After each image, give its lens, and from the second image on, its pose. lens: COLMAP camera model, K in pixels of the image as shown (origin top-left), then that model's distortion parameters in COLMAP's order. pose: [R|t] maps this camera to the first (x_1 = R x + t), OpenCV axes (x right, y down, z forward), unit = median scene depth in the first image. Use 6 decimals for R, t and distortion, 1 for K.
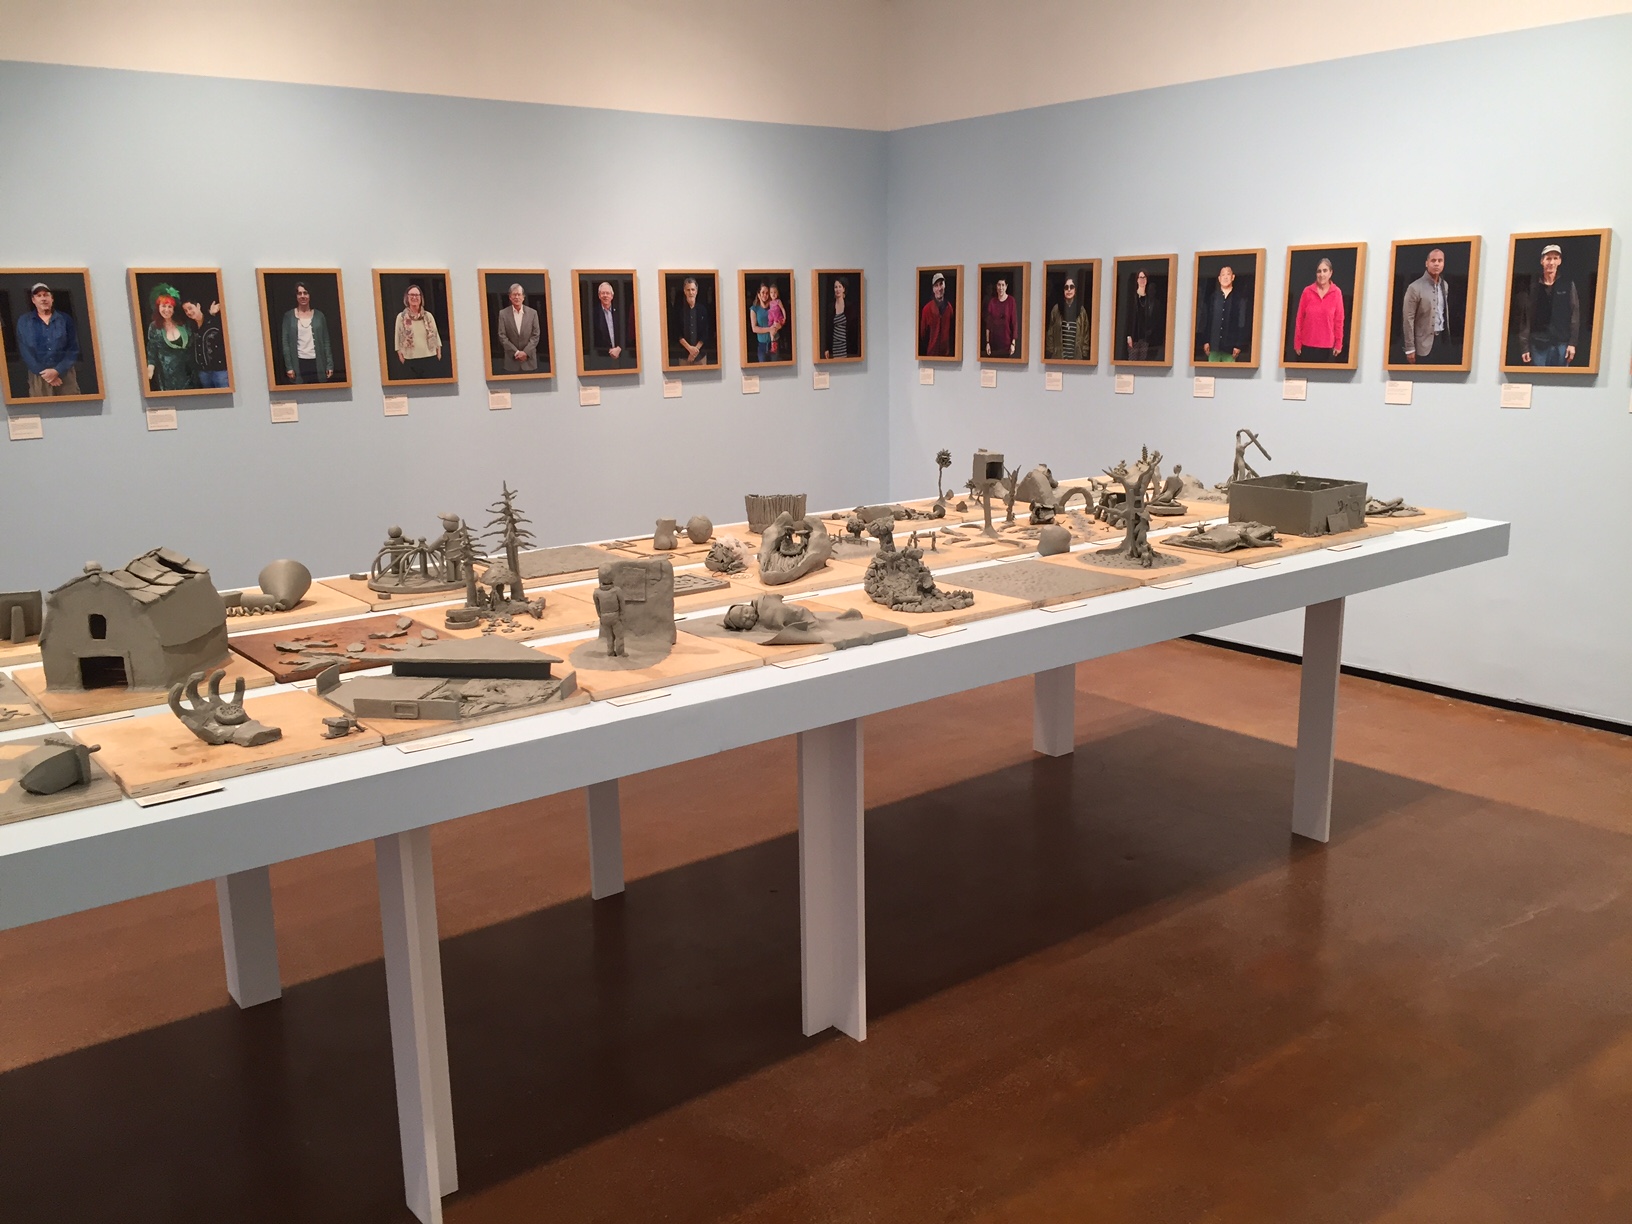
lens RADIAL K [[1395.3, 0, 817.7], [0, 1395.3, 610.6], [0, 0, 1]] dist [0.044189, -0.039661]
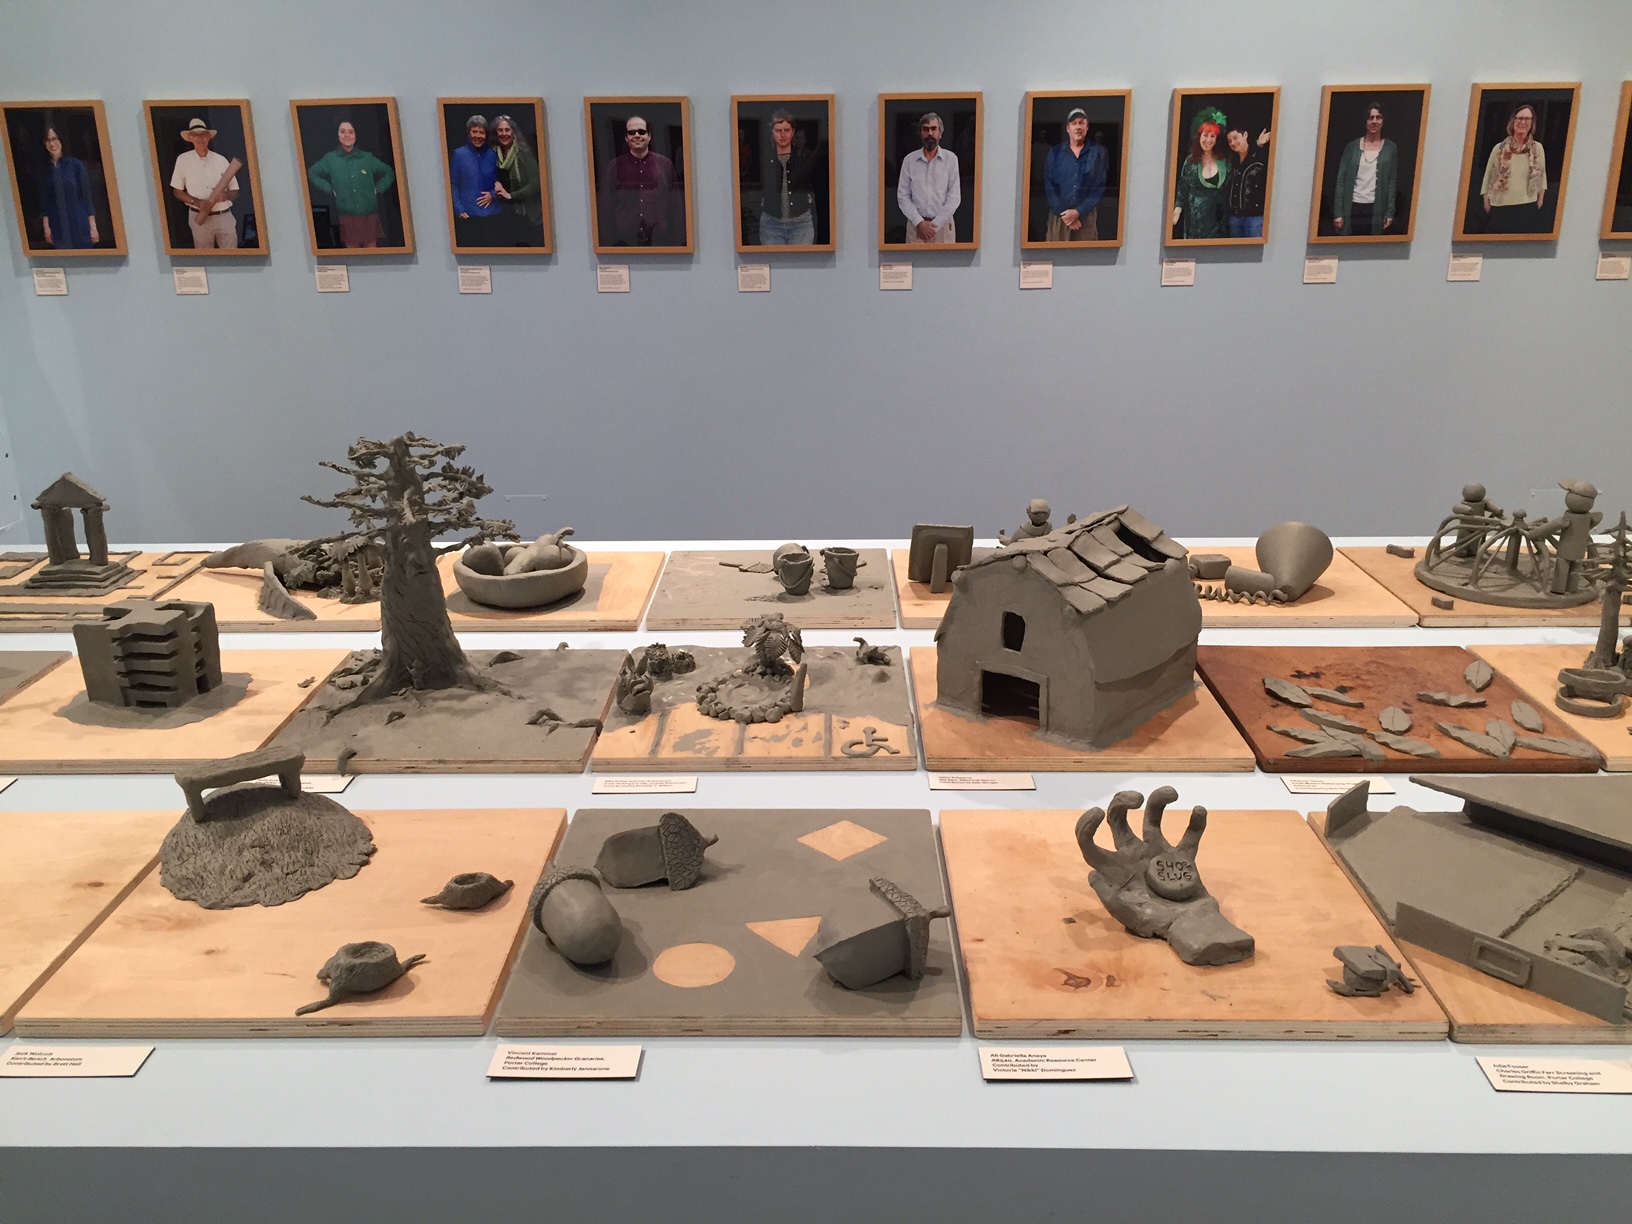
lens RADIAL K [[1395.3, 0, 816.6], [0, 1395.3, 609.9], [0, 0, 1]] dist [0.044189, -0.039661]
pose [[0.774258, 0.205802, -0.598473, -0.140141], [-0.139521, 0.977890, 0.155774, -0.062477], [0.617299, -0.037110, 0.785853, 0.310671]]
